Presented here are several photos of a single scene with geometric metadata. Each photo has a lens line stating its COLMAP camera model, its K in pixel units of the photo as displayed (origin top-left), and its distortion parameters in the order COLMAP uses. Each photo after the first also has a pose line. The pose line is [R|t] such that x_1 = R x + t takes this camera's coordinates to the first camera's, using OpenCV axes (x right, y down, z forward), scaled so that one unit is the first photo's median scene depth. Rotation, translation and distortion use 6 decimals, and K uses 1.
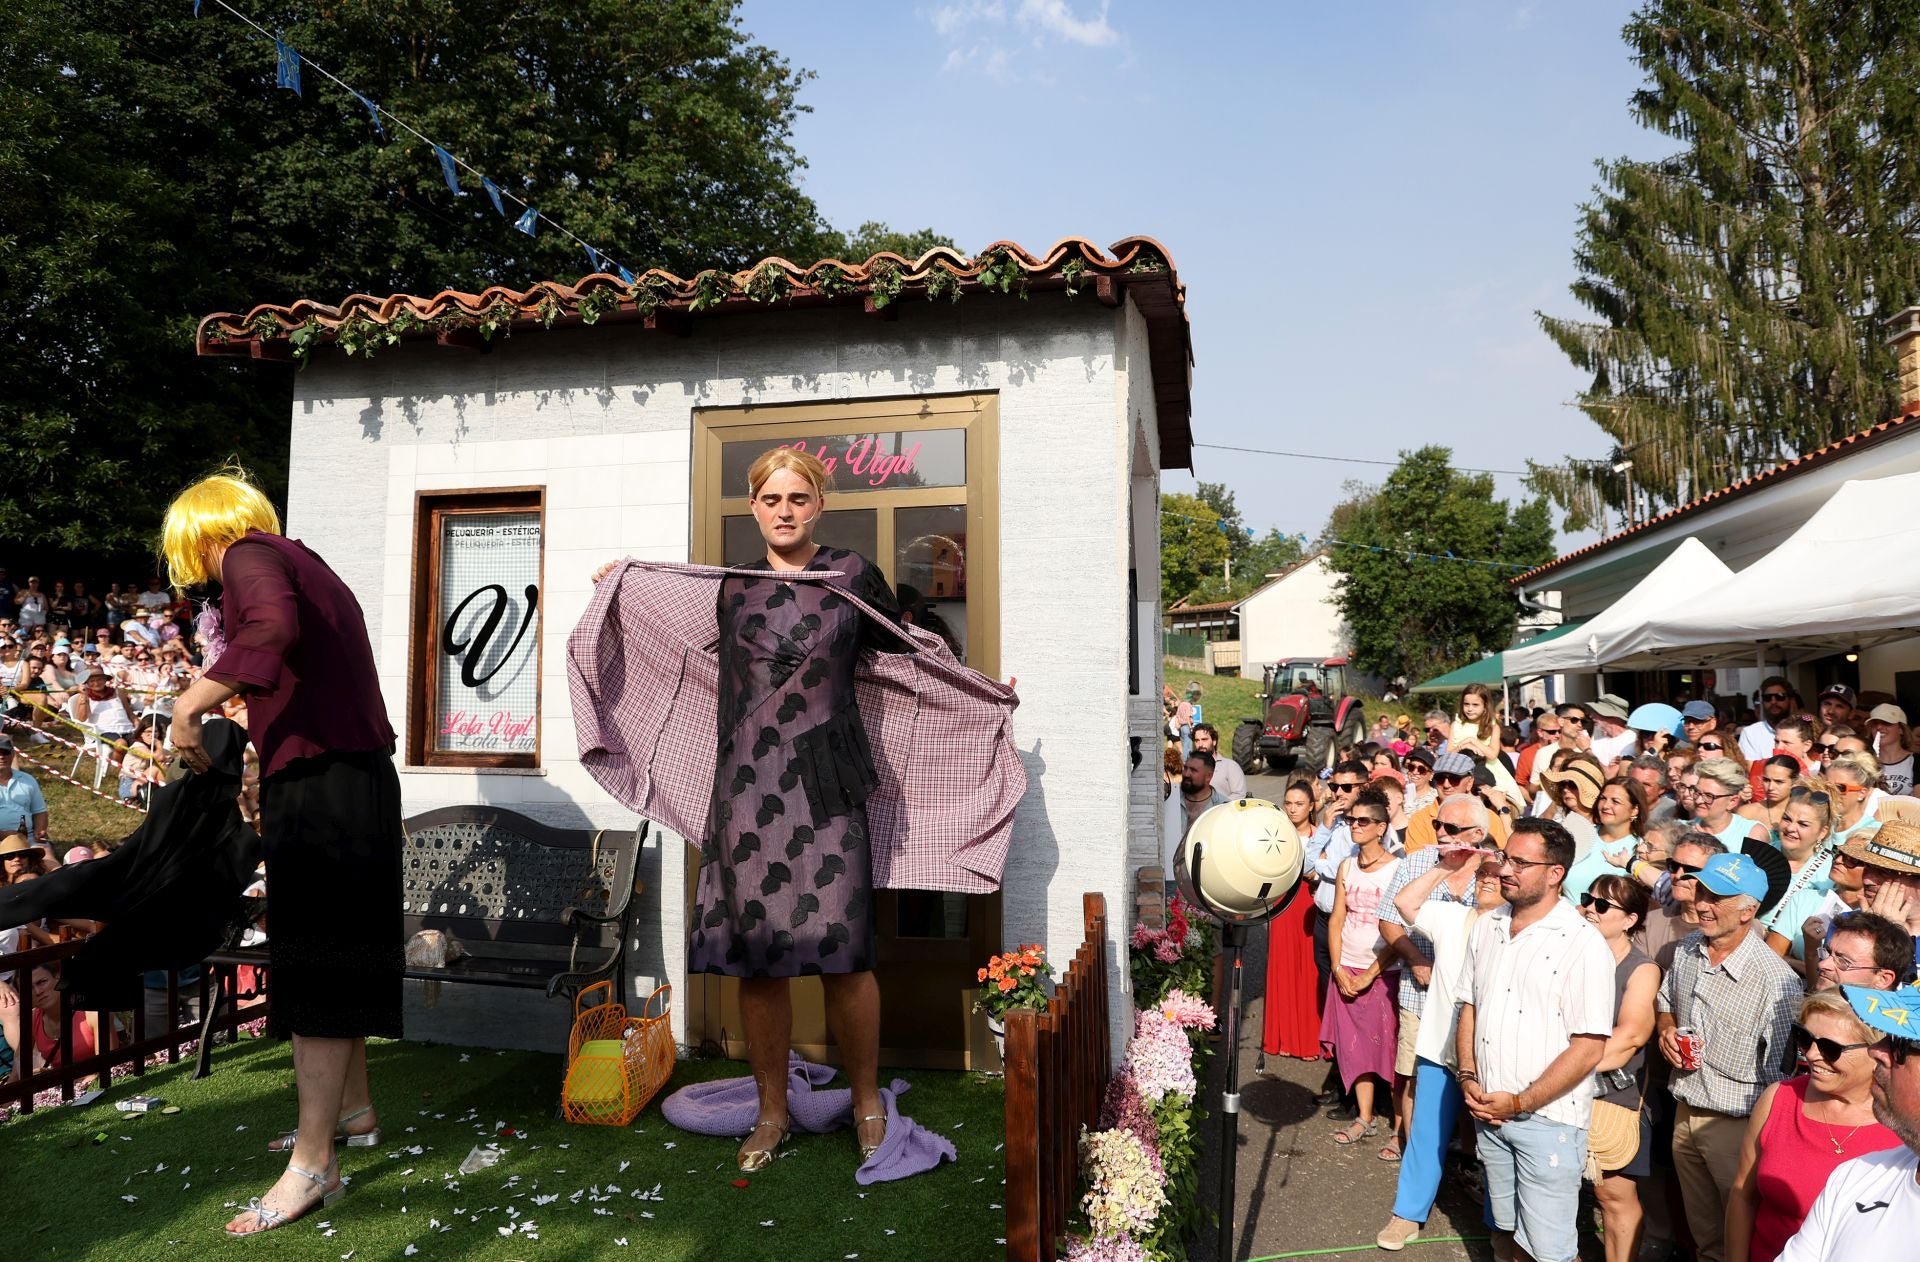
lens RADIAL K [[1330.5, 0, 960.0], [0, 1330.5, 631.0], [0, 0, 1]] dist [-0.113335, 0.089990]
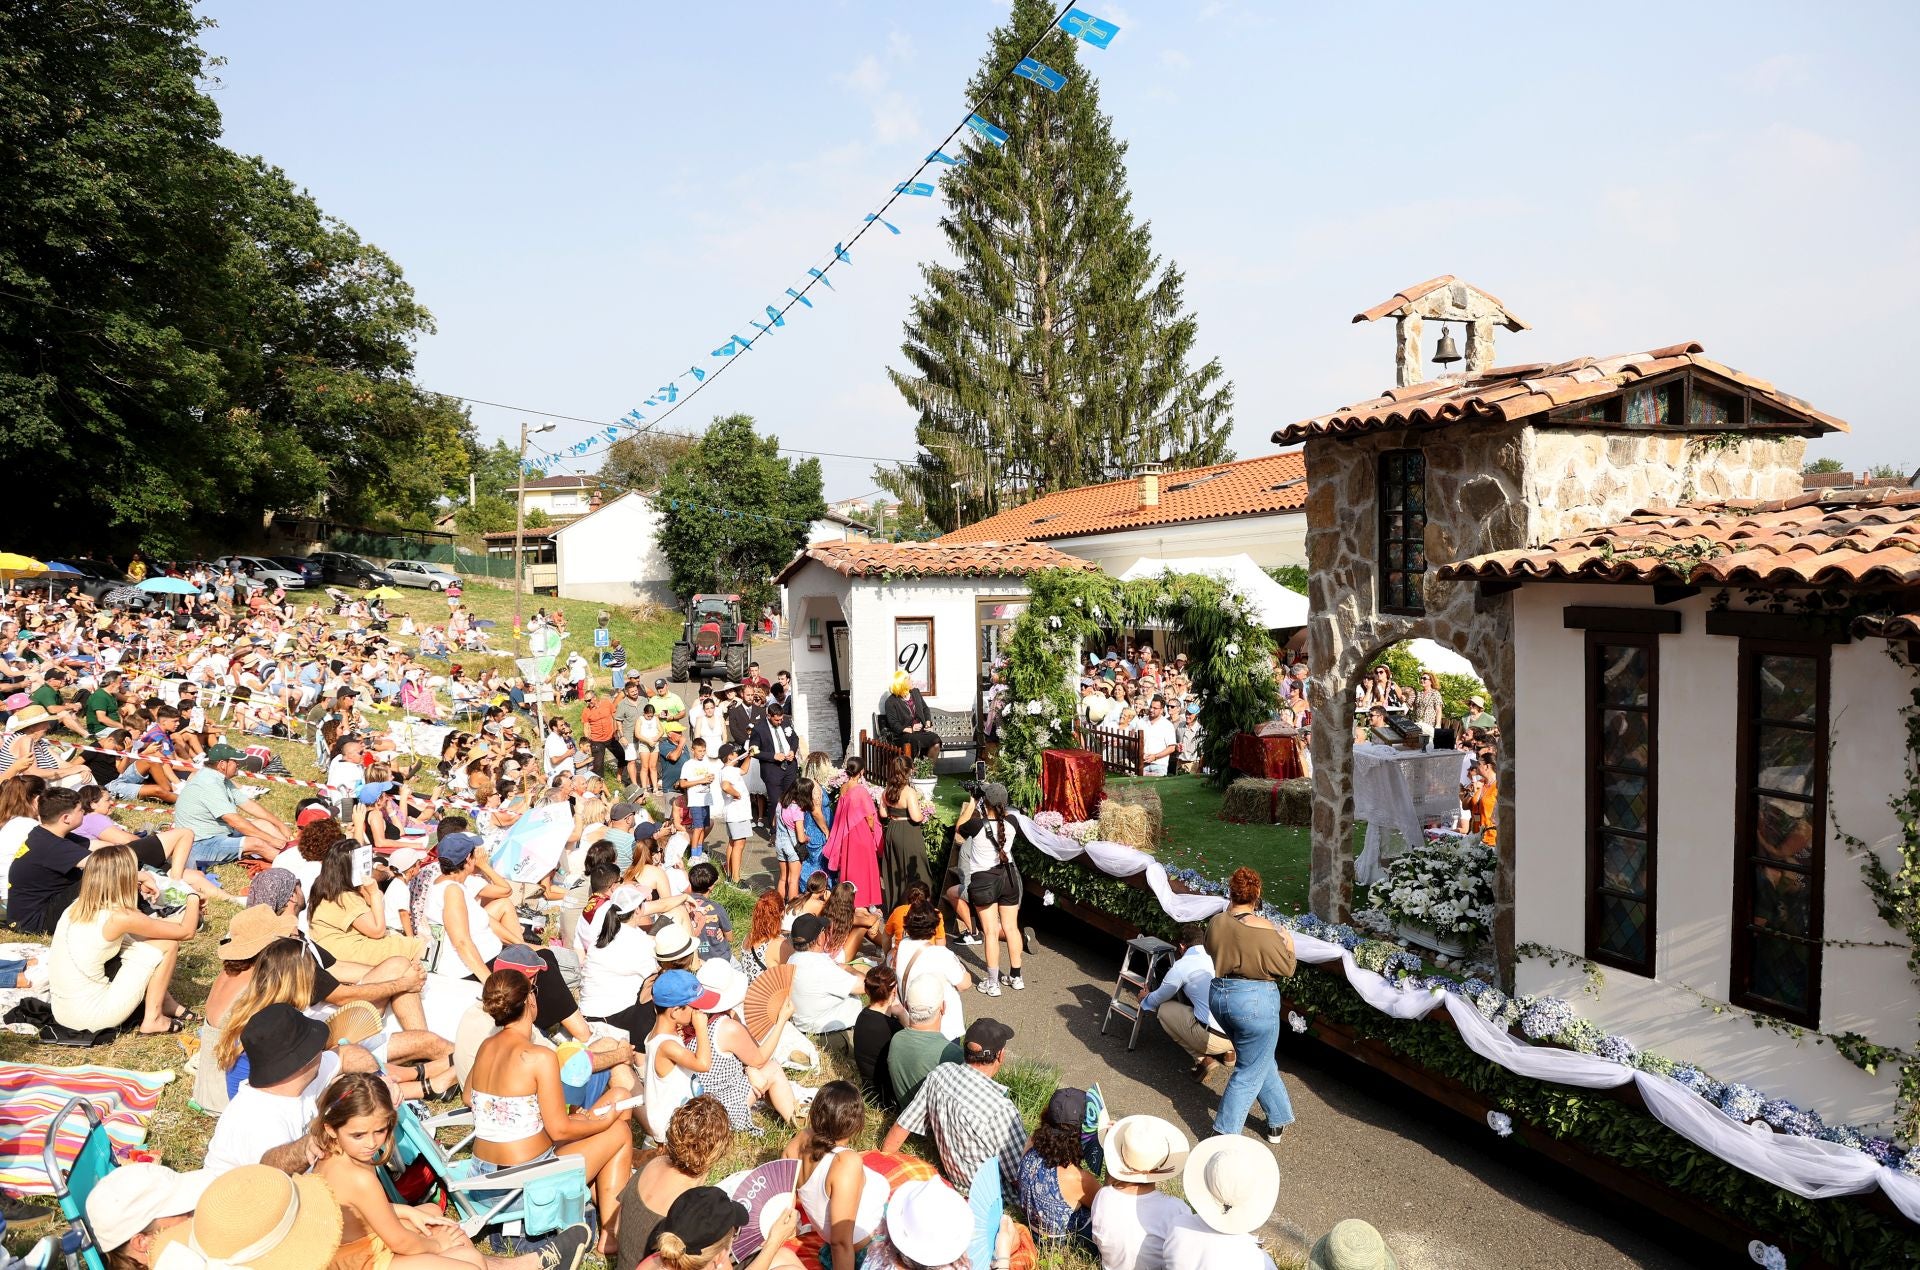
lens RADIAL K [[1330.5, 0, 960.0], [0, 1330.5, 635.0], [0, 0, 1]] dist [-0.113335, 0.089990]
pose [[0.817903, -0.028663, 0.574641, -0.204274], [-0.017457, 0.997062, 0.074580, -0.029065], [-0.575091, -0.071031, 0.815000, -0.171539]]
